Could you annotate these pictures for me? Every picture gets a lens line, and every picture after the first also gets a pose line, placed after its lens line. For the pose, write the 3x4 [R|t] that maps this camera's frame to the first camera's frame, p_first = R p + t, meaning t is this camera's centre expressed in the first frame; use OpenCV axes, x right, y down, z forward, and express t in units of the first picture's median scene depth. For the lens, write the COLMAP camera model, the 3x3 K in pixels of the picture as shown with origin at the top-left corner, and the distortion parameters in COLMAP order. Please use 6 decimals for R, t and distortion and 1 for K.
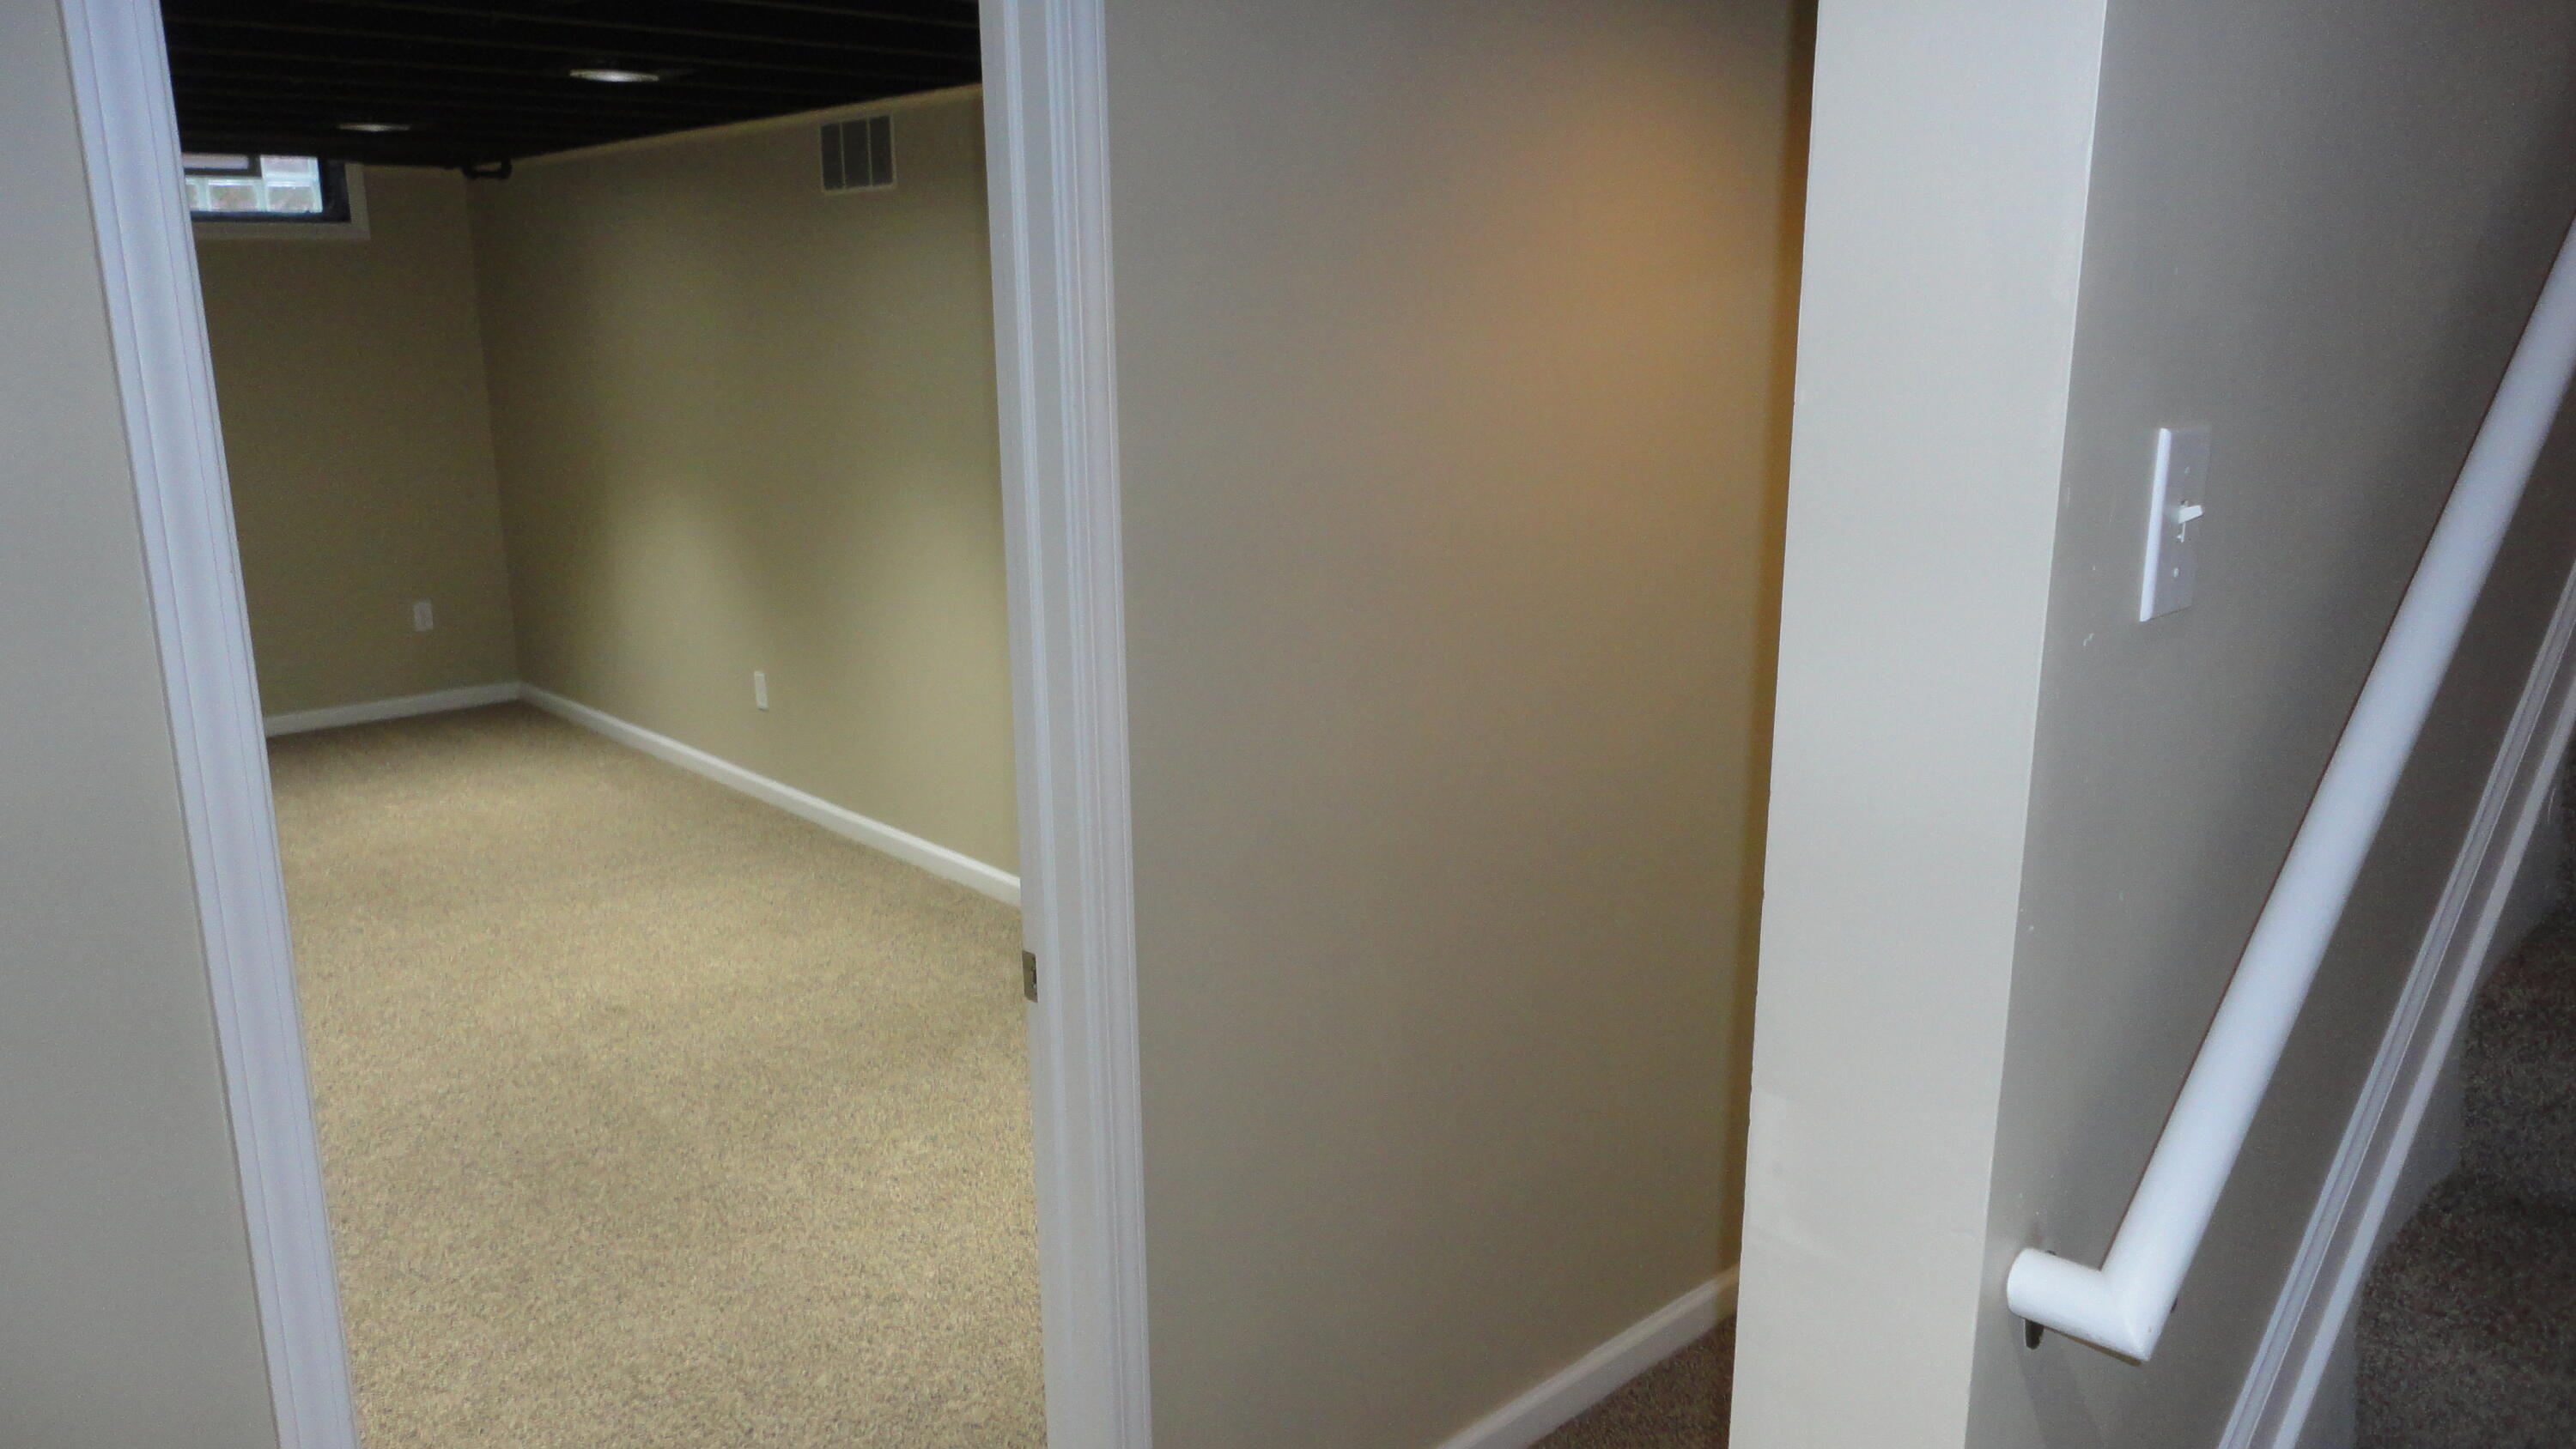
lens RADIAL K [[1885.1, 0, 1265.4], [0, 1885.1, 715.4], [0, 0, 1]] dist [0.022866, -0.017834]
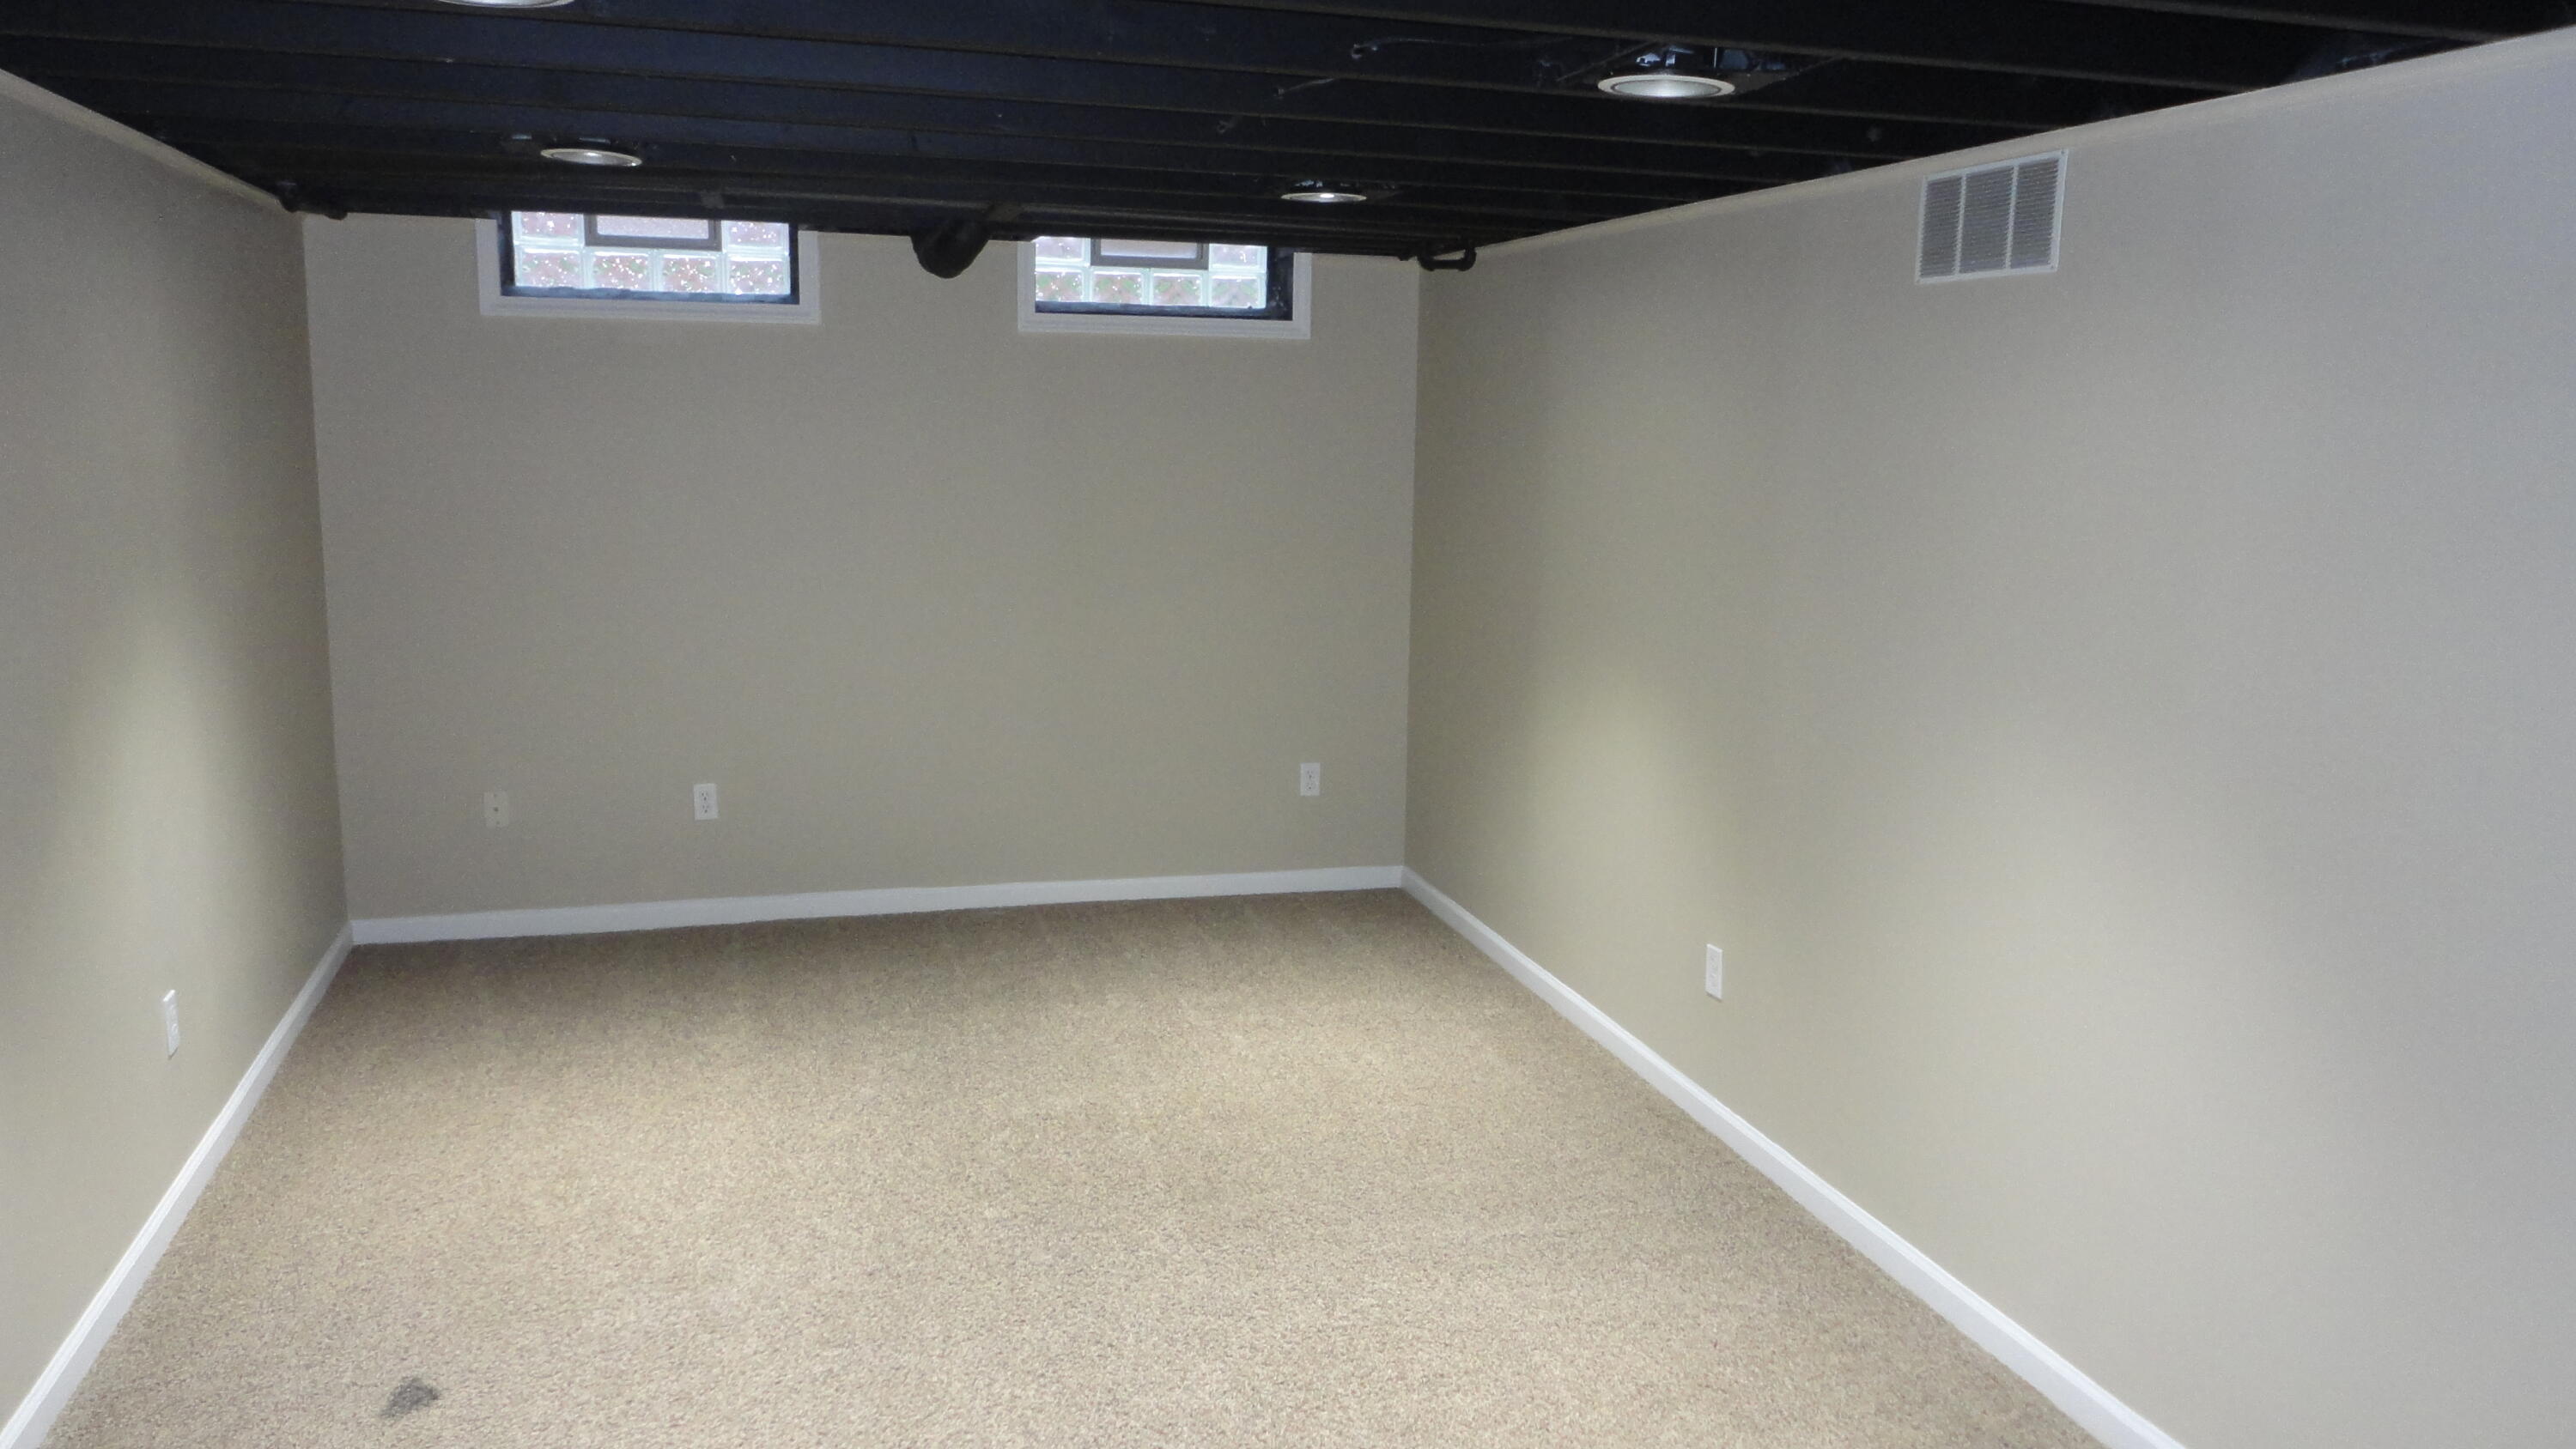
lens RADIAL K [[1885.1, 0, 1298.0], [0, 1885.1, 714.7], [0, 0, 1]] dist [0.022866, -0.017834]
pose [[0.901202, 0.103559, -0.420844, -0.118793], [-0.127042, 0.991500, -0.028068, -0.069303], [0.414360, 0.078760, 0.906699, 0.280381]]
